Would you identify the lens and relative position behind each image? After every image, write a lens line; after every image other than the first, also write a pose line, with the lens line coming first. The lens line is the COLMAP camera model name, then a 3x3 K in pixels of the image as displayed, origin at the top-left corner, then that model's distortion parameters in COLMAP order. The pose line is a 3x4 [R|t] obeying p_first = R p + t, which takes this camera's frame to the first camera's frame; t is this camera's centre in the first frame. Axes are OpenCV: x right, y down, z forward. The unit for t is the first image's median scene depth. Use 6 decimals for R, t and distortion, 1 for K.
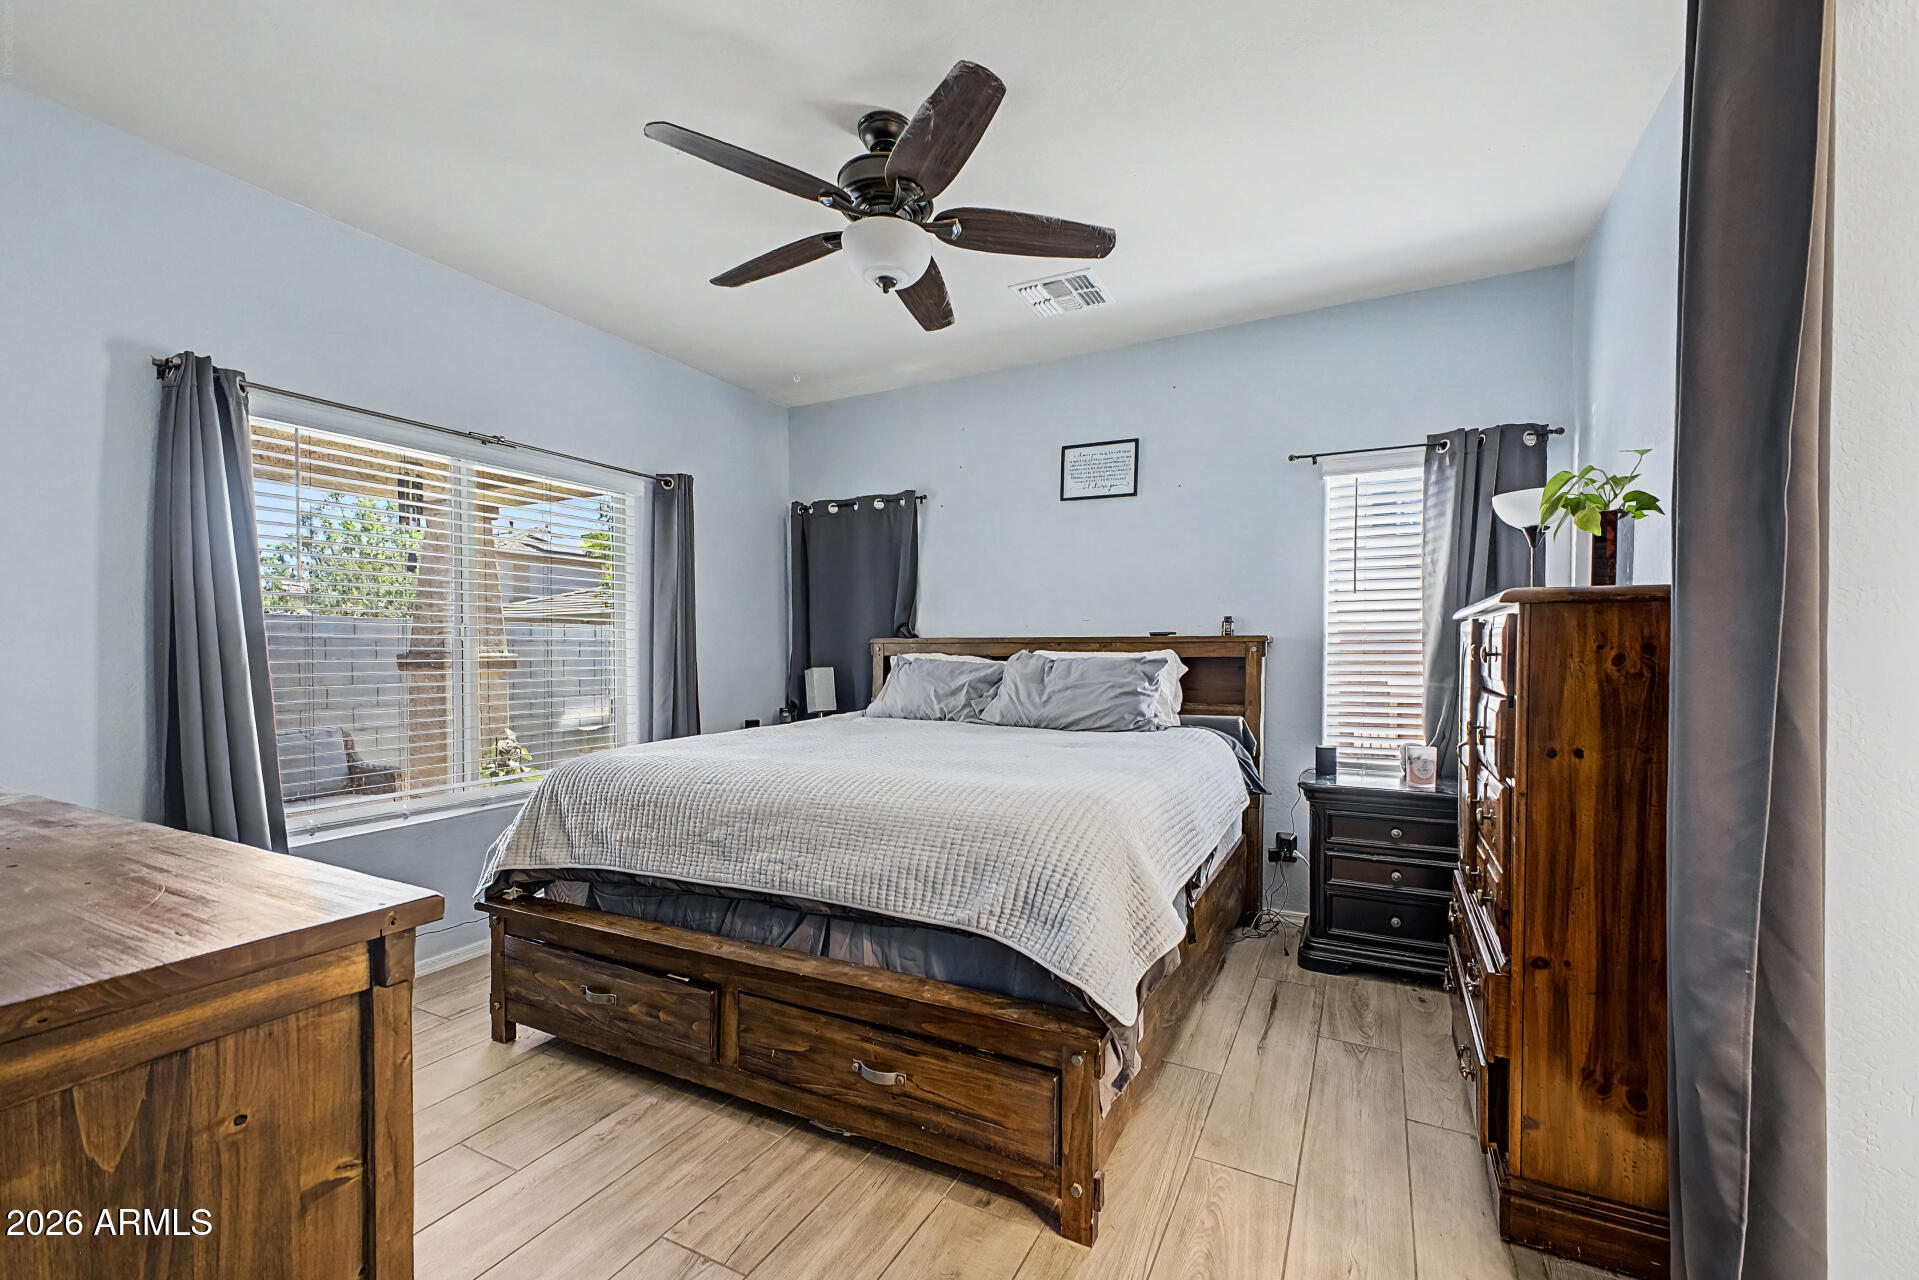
lens RADIAL K [[770.3, 0, 965.3], [0, 770.3, 653.9], [0, 0, 1]] dist [0.017382, -0.000251]
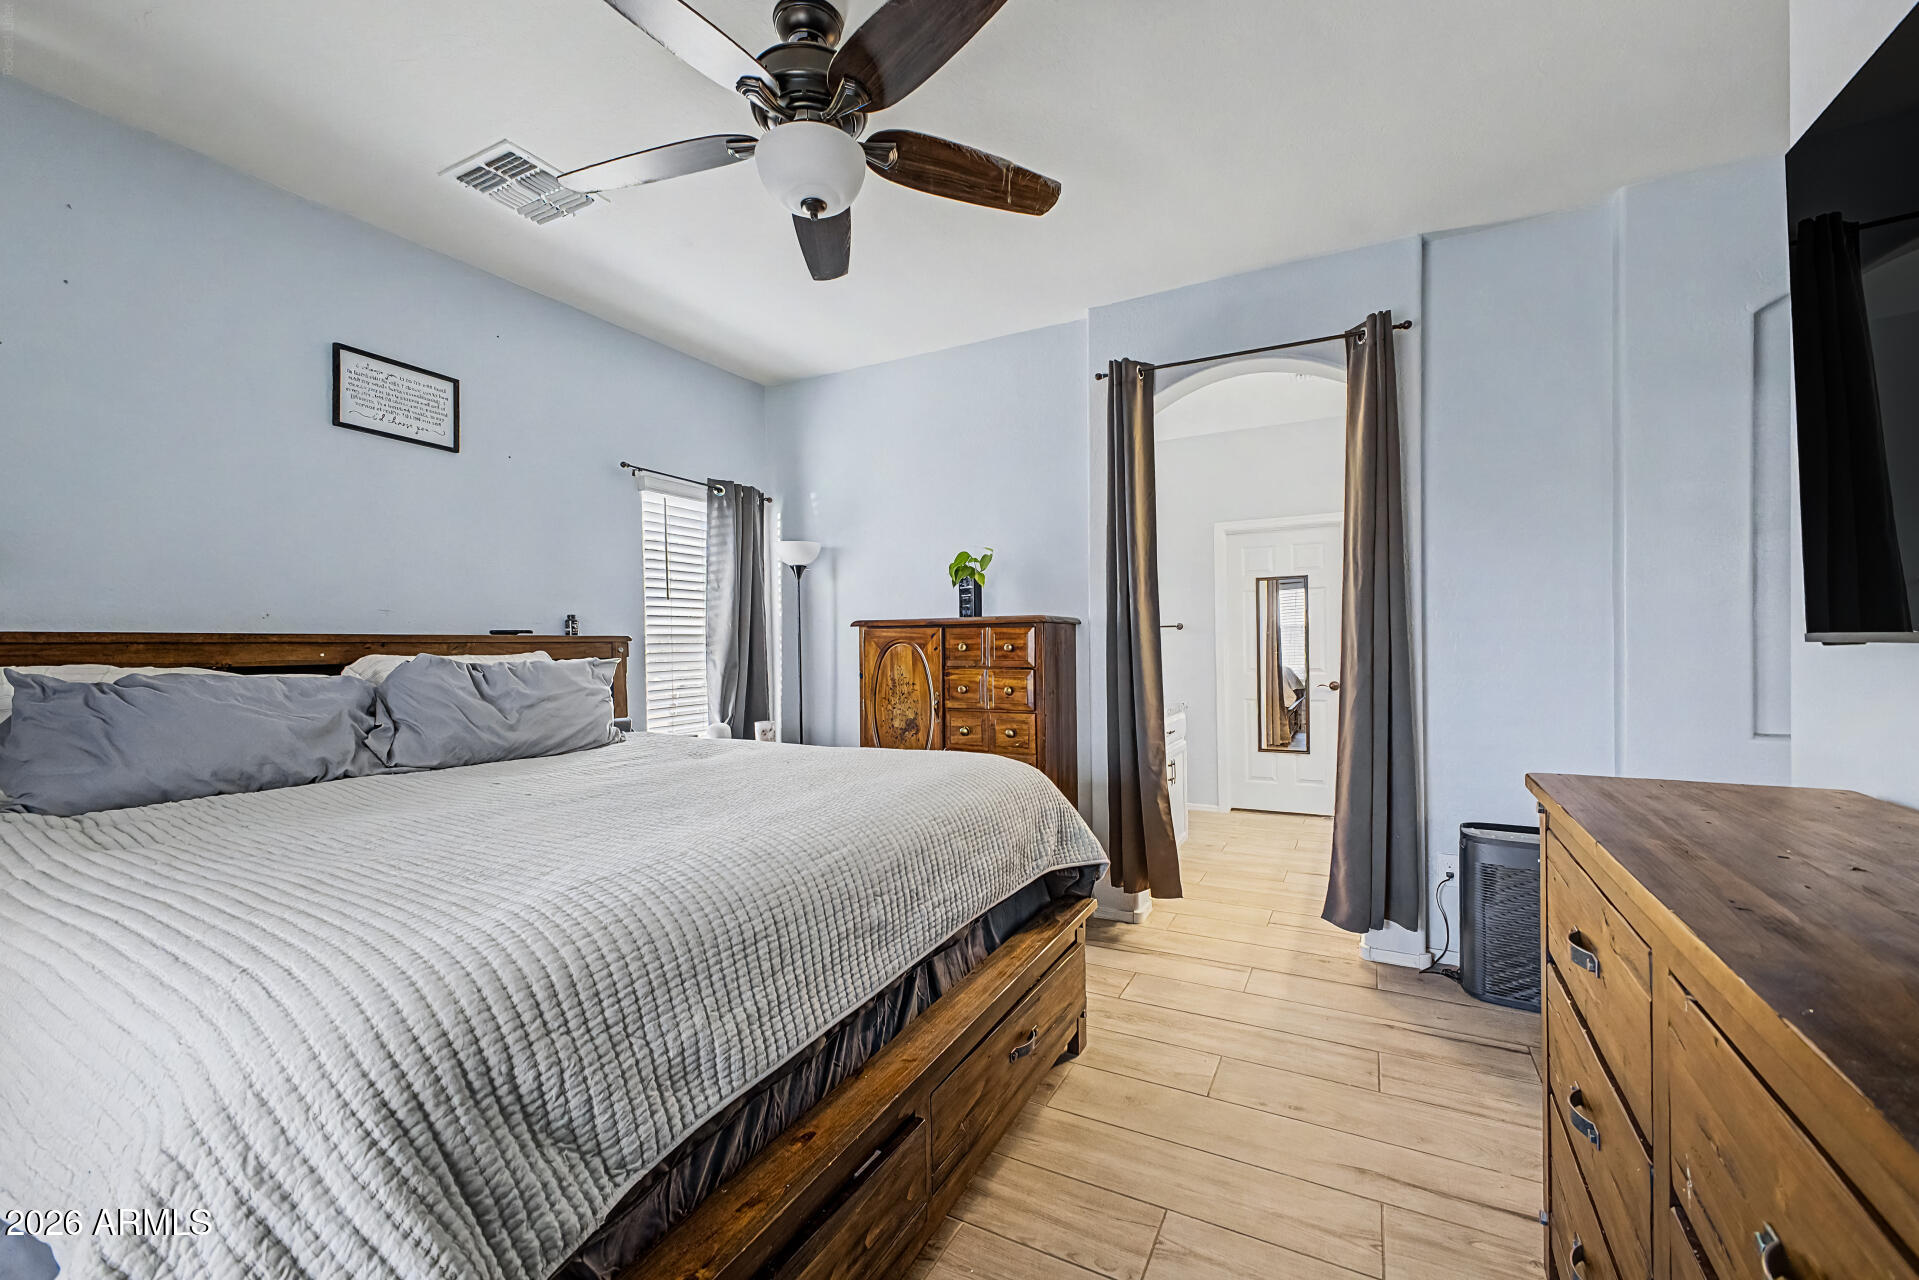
lens RADIAL K [[770.3, 0, 959.2], [0, 770.3, 643.1], [0, 0, 1]] dist [0.017382, -0.000251]
pose [[0.023670, 0.004101, 0.999711, -0.615137], [0.020864, 0.999772, -0.004595, -0.001600], [-0.999502, 0.020967, 0.023579, 0.550494]]
